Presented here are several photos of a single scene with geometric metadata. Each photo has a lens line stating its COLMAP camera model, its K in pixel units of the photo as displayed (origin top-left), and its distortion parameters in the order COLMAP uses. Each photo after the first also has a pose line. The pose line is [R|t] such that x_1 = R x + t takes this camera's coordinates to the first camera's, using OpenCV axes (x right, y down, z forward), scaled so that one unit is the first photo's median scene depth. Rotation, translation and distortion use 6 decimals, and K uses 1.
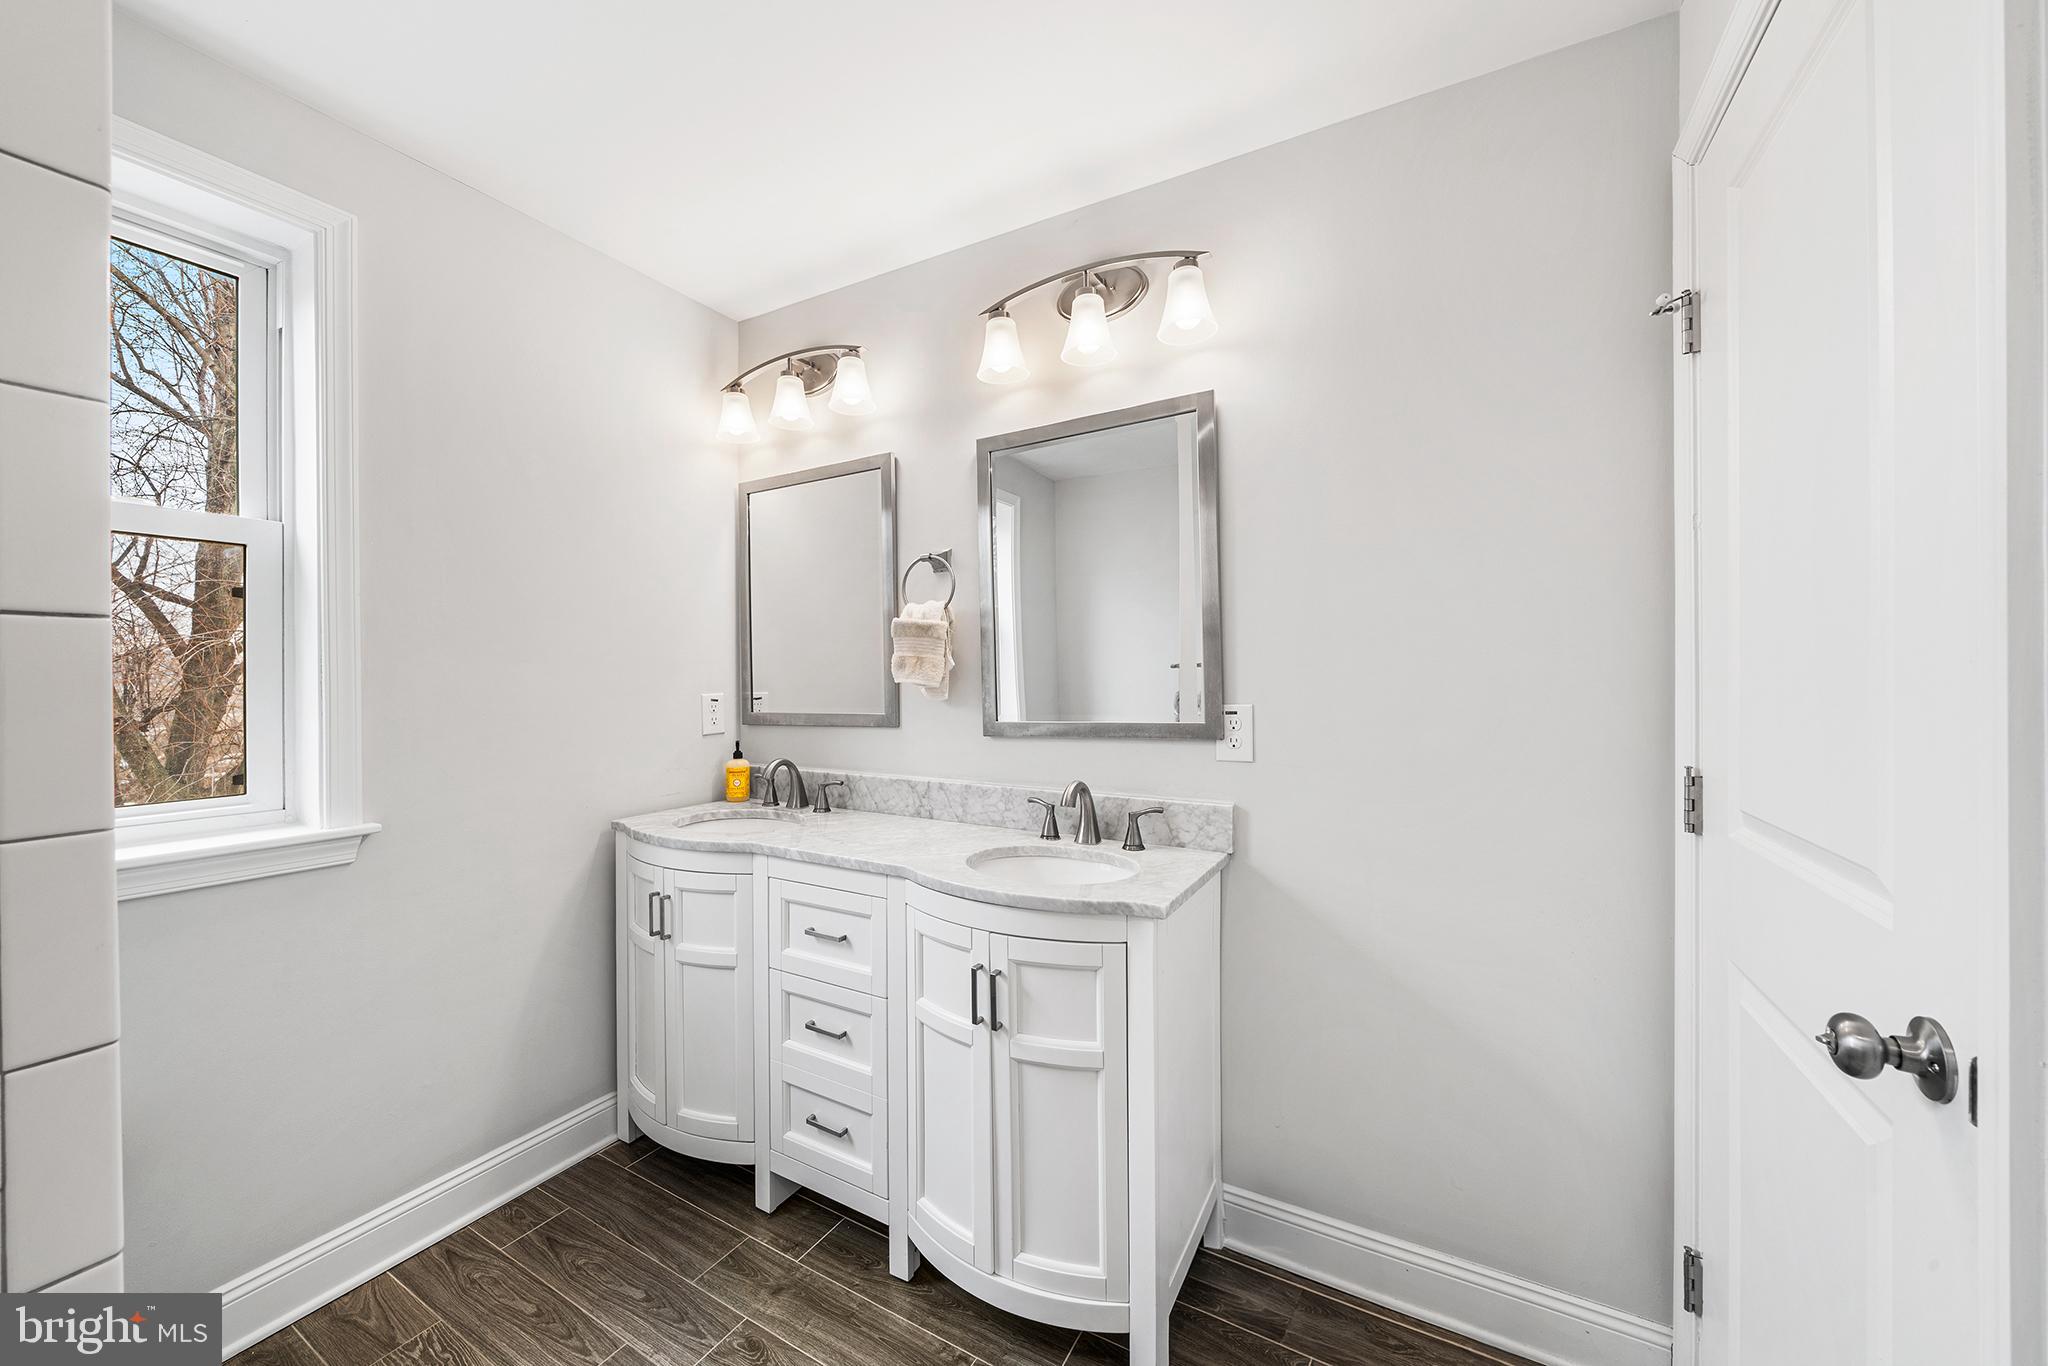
lens RADIAL K [[761.4, 0, 1024.0], [0, 761.4, 683.0], [0, 0, 1]] dist [0.000682, 0.000118]
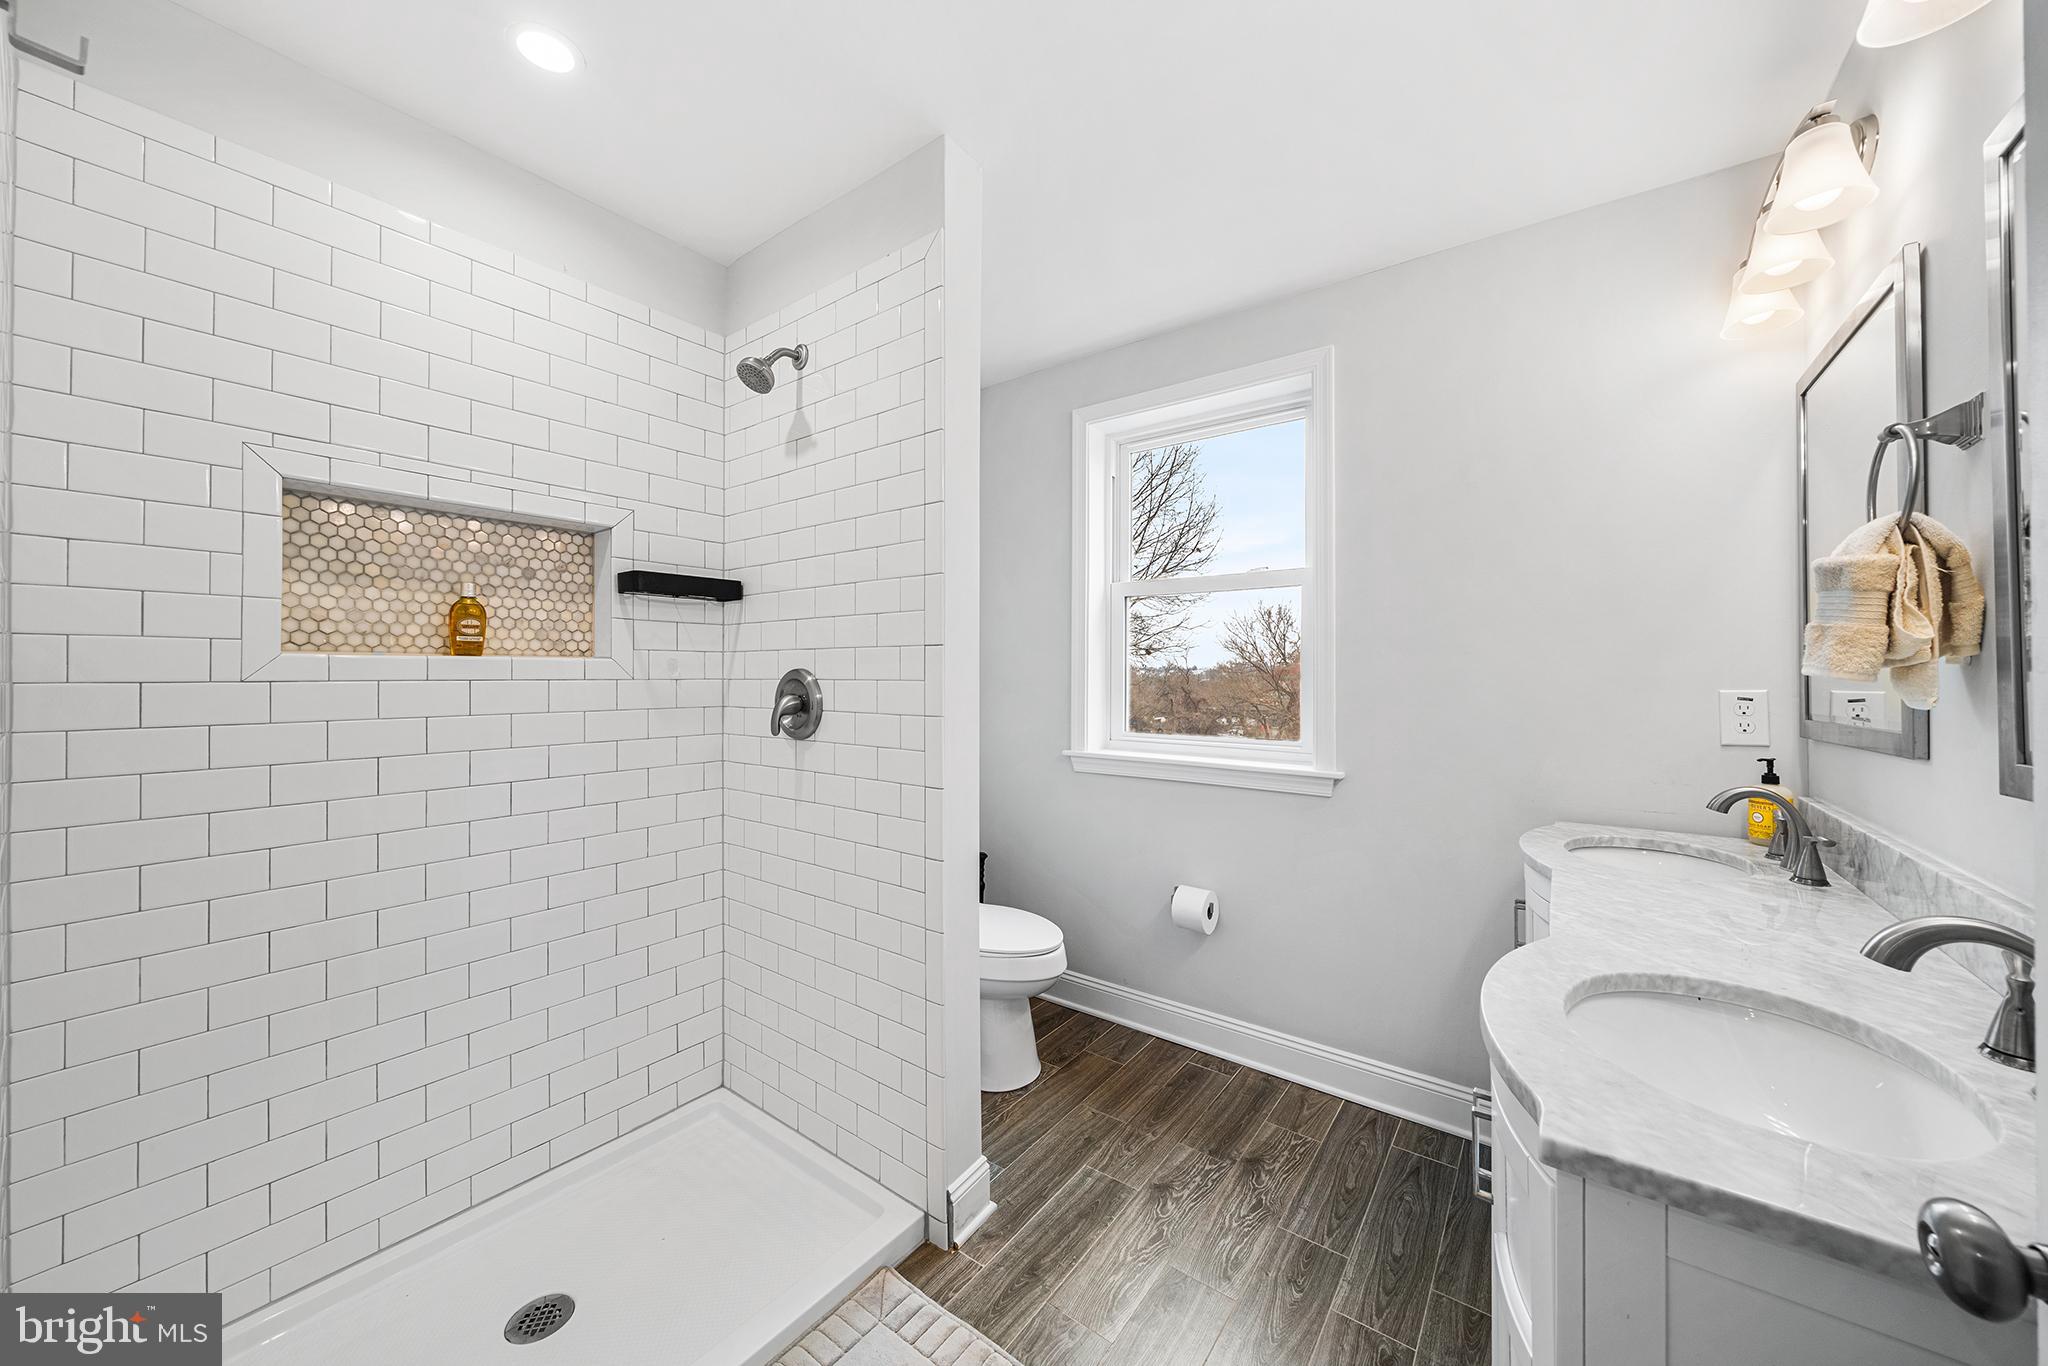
lens RADIAL K [[736.3, 0, 1019.6], [0, 736.3, 676.3], [0, 0, 1]] dist [-0.000011, -0.000014]
pose [[-0.138463, 0.005540, -0.990352, 0.568783], [-0.010220, 0.999923, 0.007022, 0.004783], [0.990315, 0.011093, -0.138396, 0.608599]]
